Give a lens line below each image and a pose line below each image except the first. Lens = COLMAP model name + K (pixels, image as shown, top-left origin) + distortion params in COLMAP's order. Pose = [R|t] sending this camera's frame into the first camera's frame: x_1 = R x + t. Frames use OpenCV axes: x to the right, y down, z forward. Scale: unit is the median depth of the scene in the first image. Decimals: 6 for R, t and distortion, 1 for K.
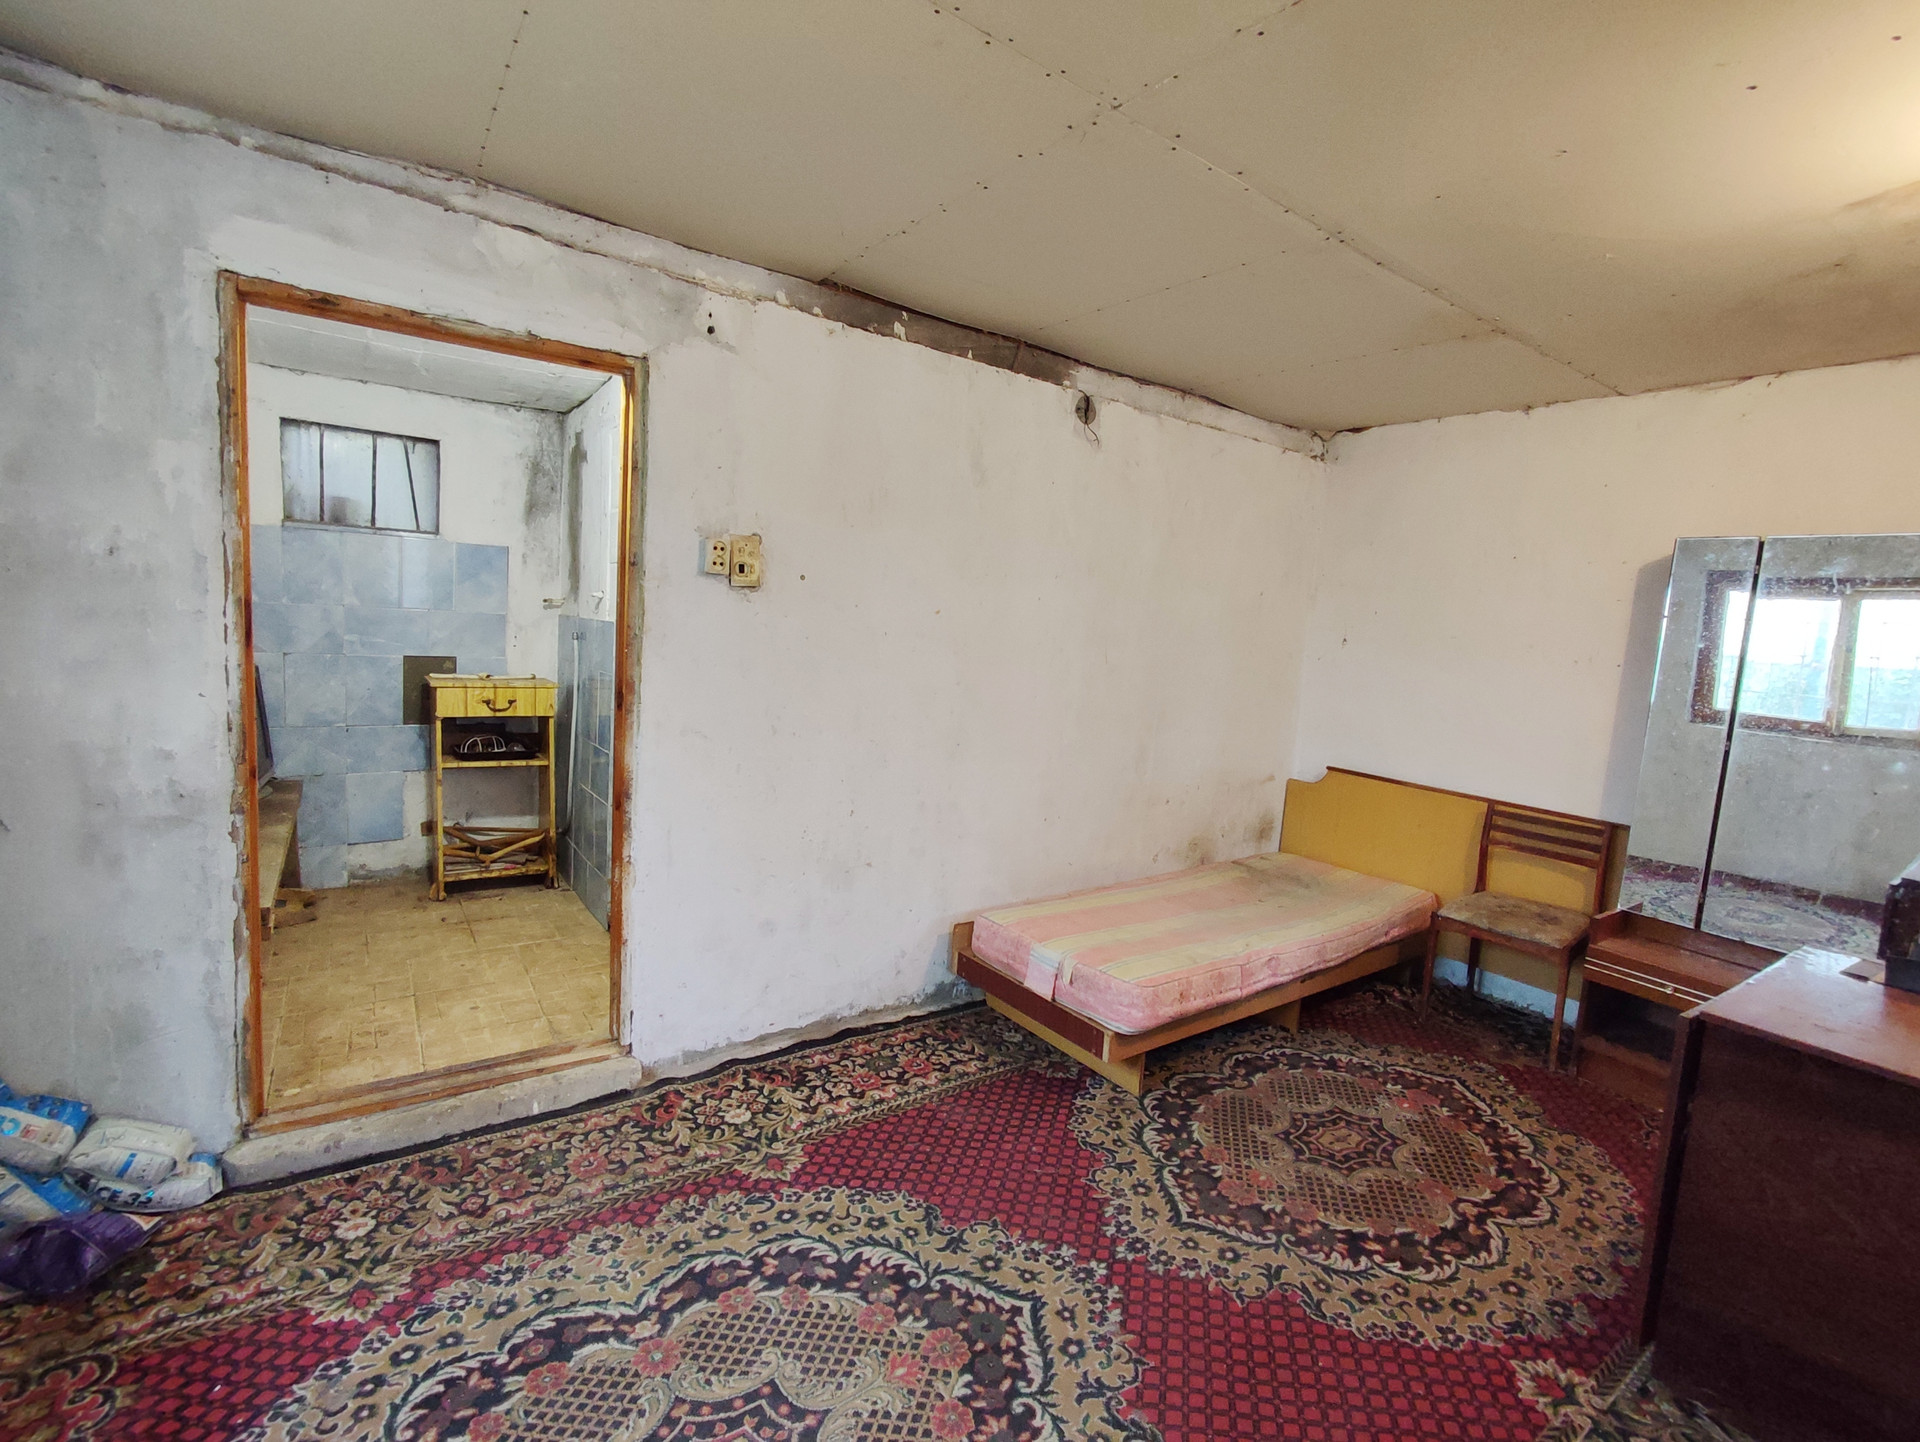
lens RADIAL K [[879.8, 0, 966.1], [0, 879.8, 717.3], [0, 0, 1]] dist [-0.000957, -0.000142]
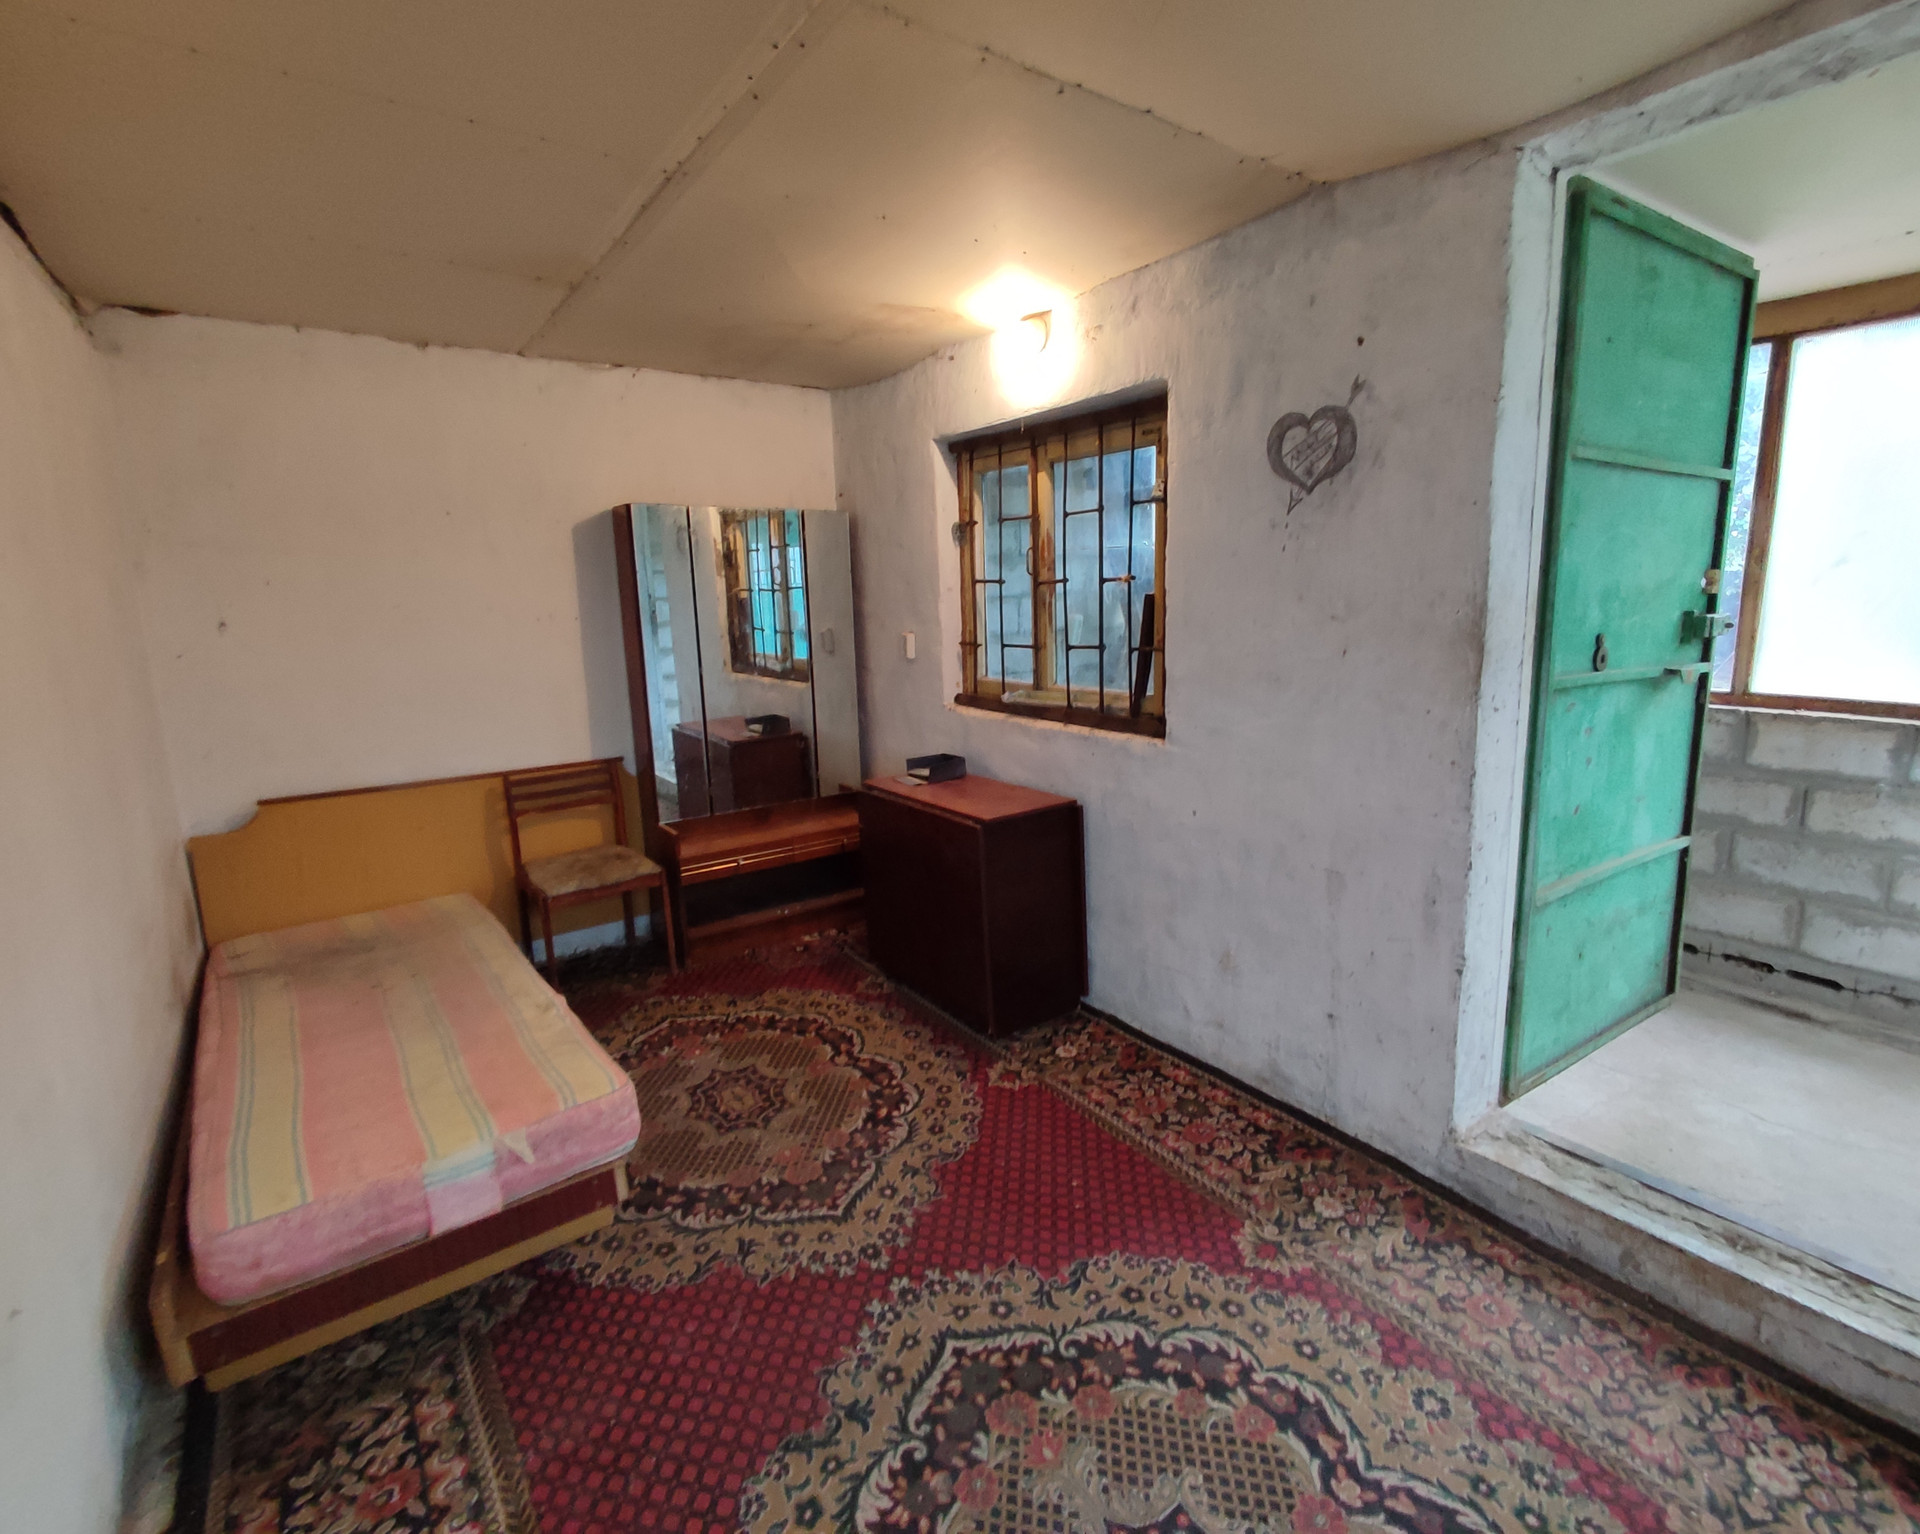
lens RADIAL K [[987.5, 0, 965.1], [0, 987.5, 768.4], [0, 0, 1]] dist [-0.005810, -0.000397]
pose [[-0.037477, -0.248783, 0.967834, -0.778669], [0.133296, 0.958615, 0.251575, -0.192055], [-0.990367, 0.138436, -0.002764, 0.859202]]
